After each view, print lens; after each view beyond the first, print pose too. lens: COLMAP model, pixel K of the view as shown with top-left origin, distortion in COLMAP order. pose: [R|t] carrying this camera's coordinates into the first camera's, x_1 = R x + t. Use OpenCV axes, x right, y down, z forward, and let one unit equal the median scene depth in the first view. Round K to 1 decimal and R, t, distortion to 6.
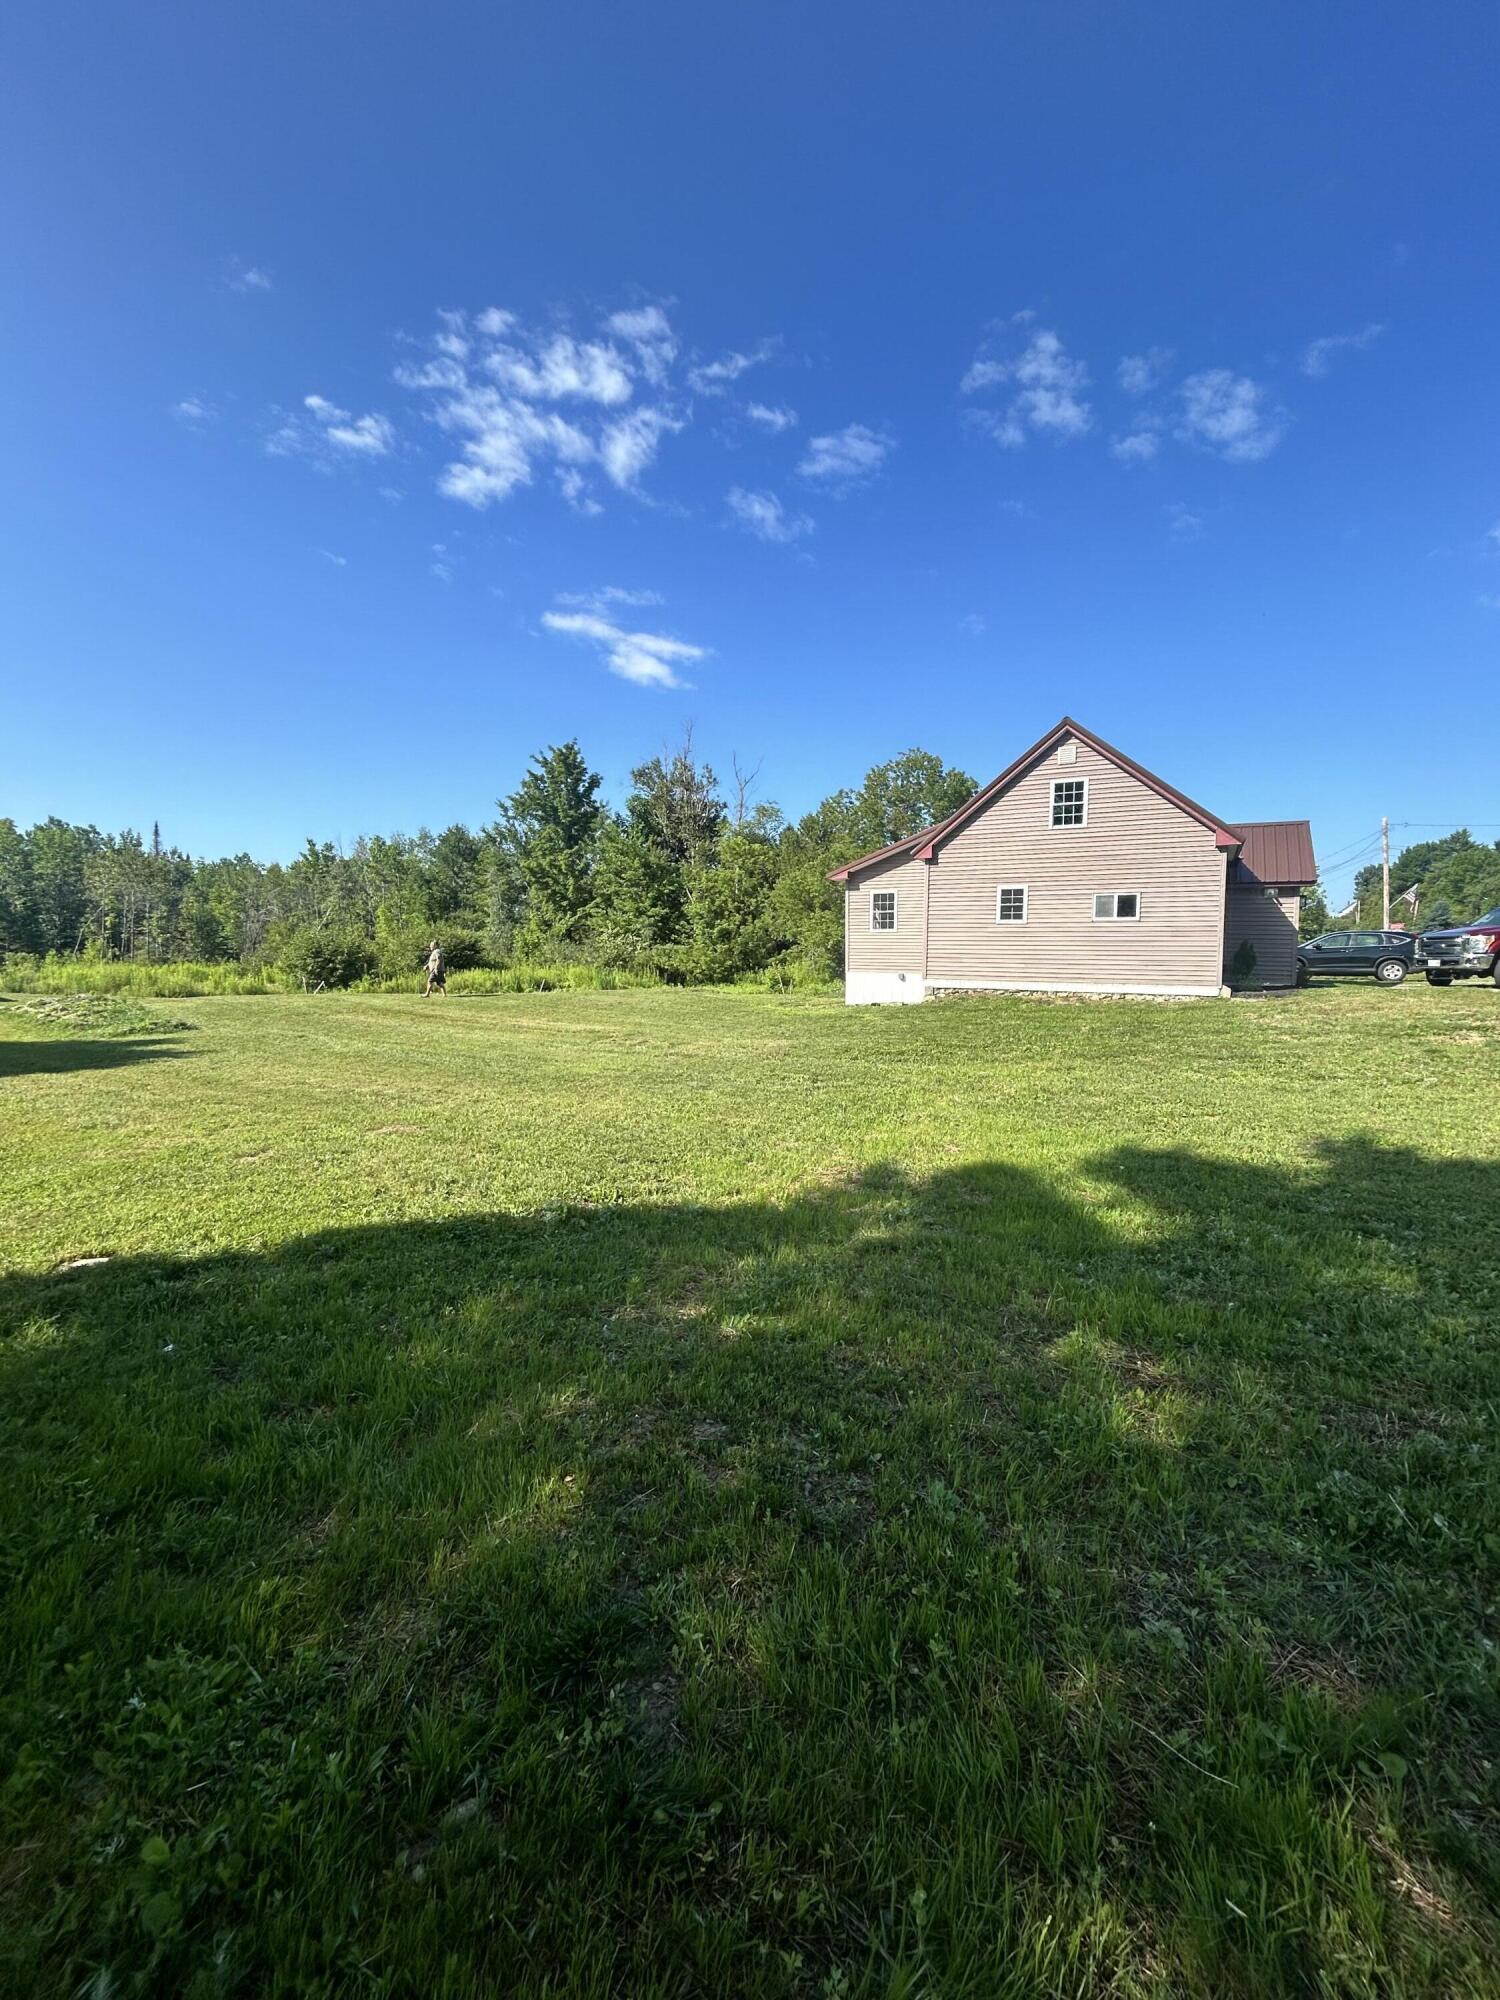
lens RADIAL K [[823.3, 0, 749.8], [0, 823.3, 1003.4], [0, 0, 1]] dist [-0.001431, -0.000242]
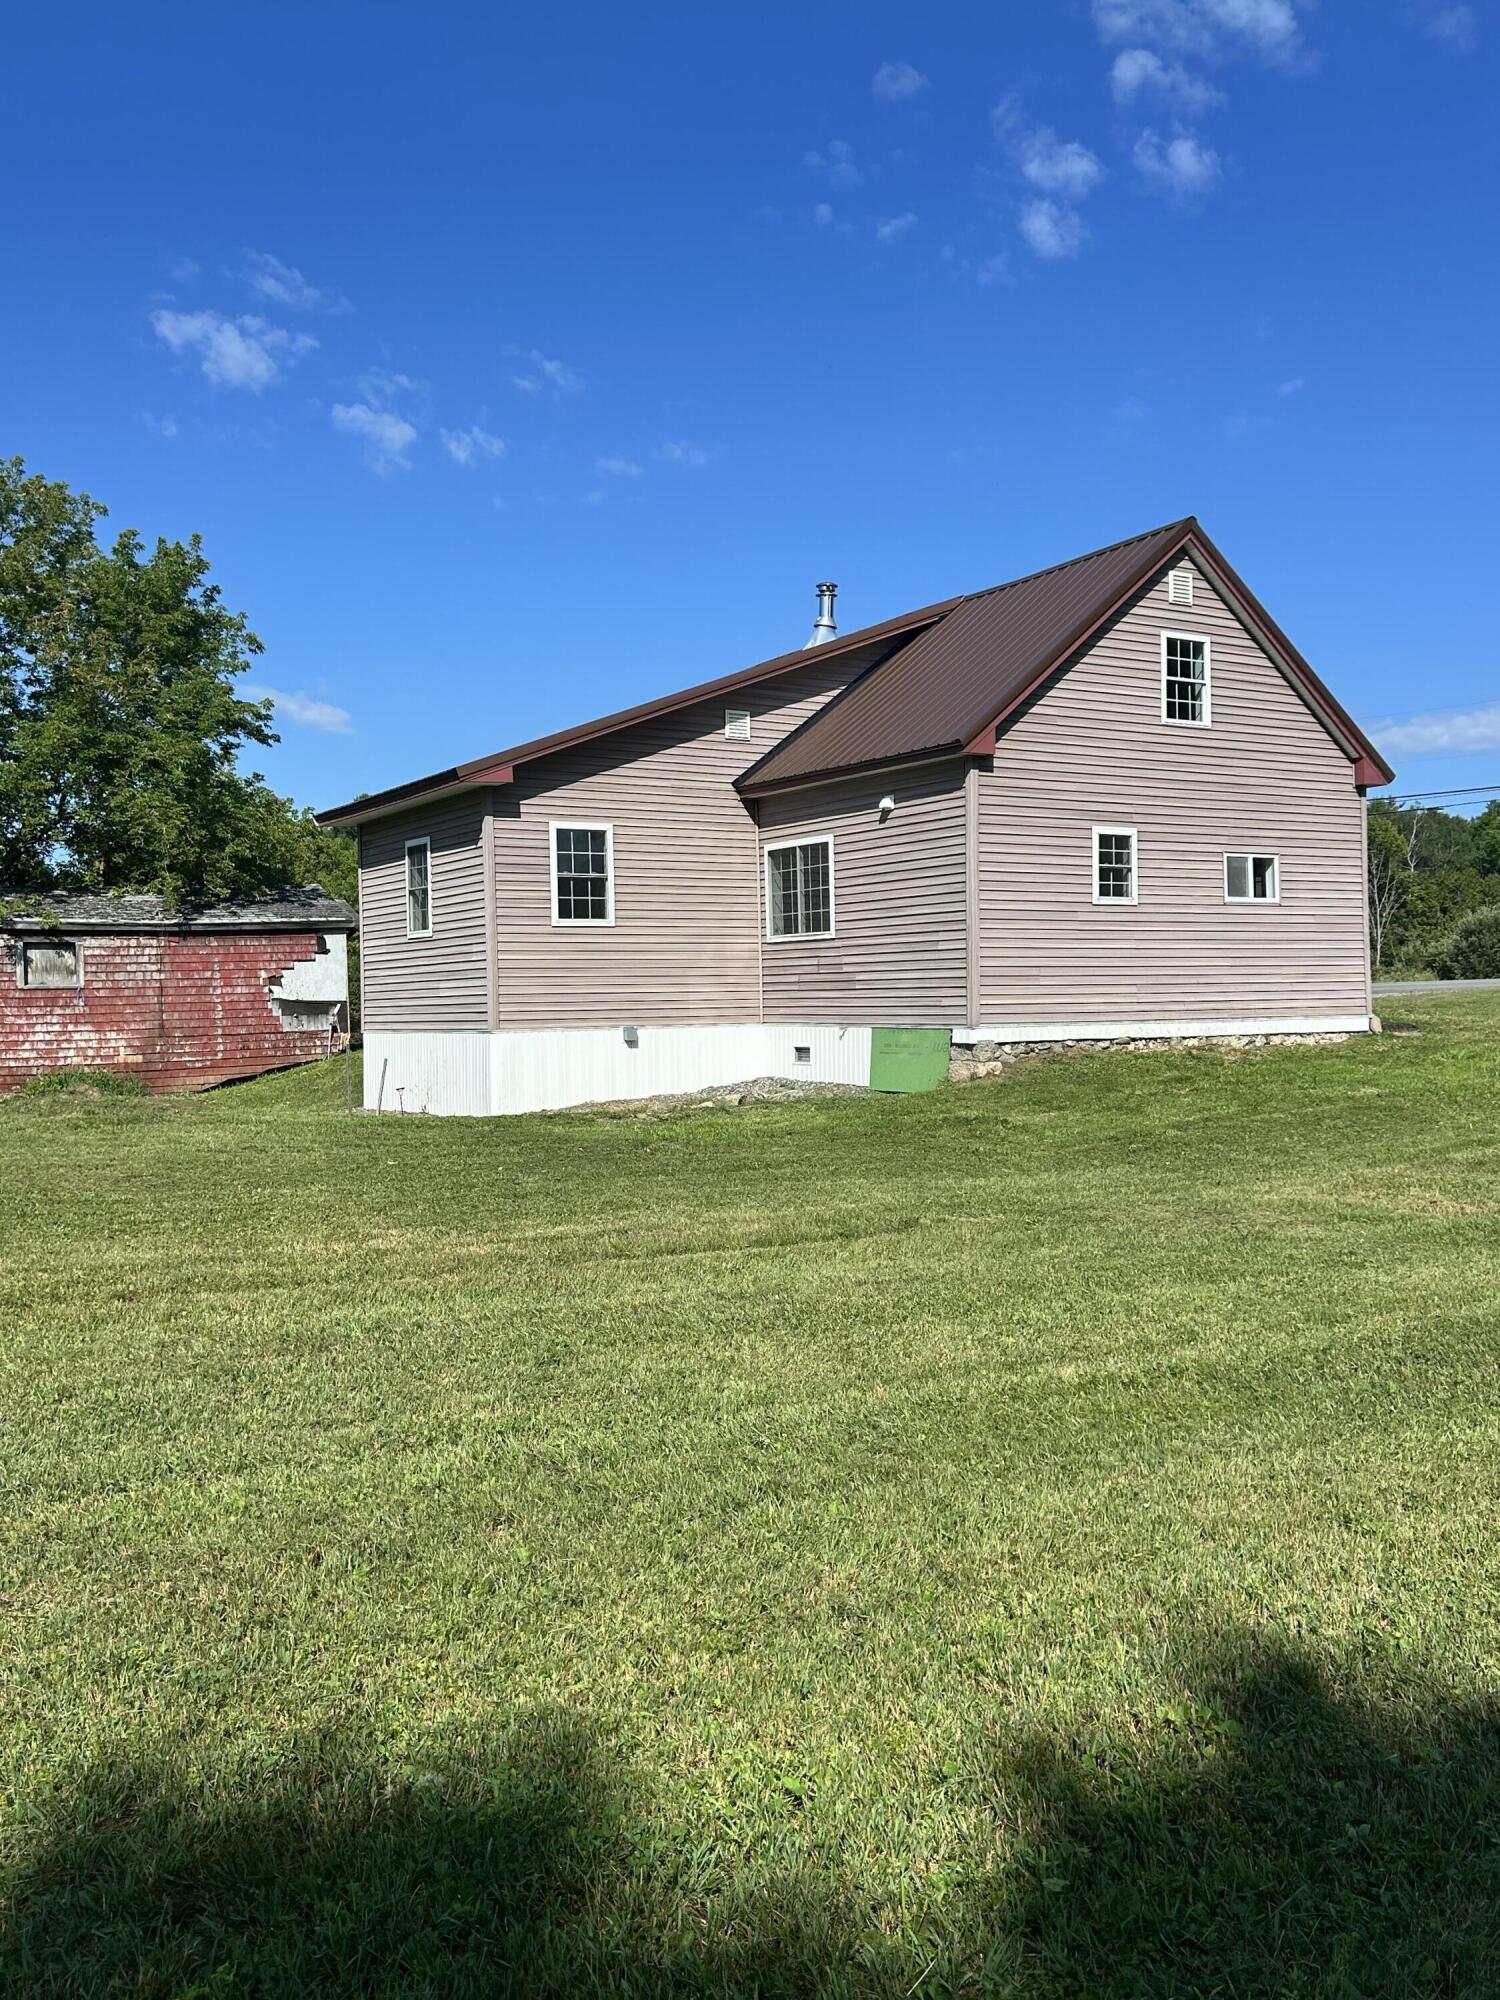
lens RADIAL K [[1742.4, 0, 749.9], [0, 1742.4, 998.2], [0, 0, 1]] dist [-0.004295, -0.001255]
pose [[0.497831, -0.015975, 0.867127, -0.714124], [0.079740, 0.996438, -0.027423, -0.030789], [-0.863600, 0.082797, 0.497332, 0.693131]]
